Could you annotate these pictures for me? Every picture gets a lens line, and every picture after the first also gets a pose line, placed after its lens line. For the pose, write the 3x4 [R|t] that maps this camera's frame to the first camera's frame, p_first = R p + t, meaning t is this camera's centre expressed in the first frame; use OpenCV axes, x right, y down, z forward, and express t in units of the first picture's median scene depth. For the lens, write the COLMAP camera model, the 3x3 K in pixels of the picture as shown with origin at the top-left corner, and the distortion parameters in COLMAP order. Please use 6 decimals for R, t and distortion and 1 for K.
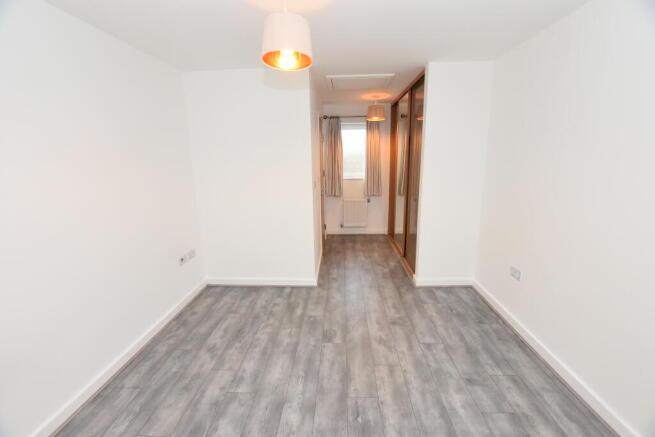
lens RADIAL K [[288.7, 0, 328.7], [0, 288.7, 222.0], [0, 0, 1]] dist [-0.028141, 0.000715]
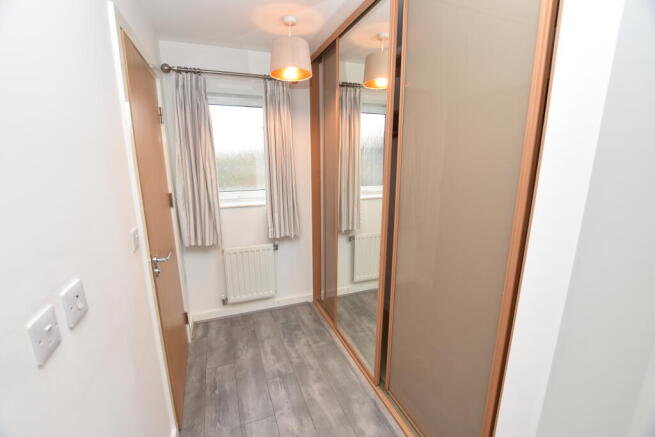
lens RADIAL K [[285.5, 0, 327.5], [0, 285.5, 218.5], [0, 0, 1]] dist [-0.001739, 0.000082]
pose [[0.914309, -0.069171, 0.399066, 0.022307], [0.077894, 0.996946, -0.005661, -0.115917], [-0.397455, 0.036261, 0.916905, 0.496022]]
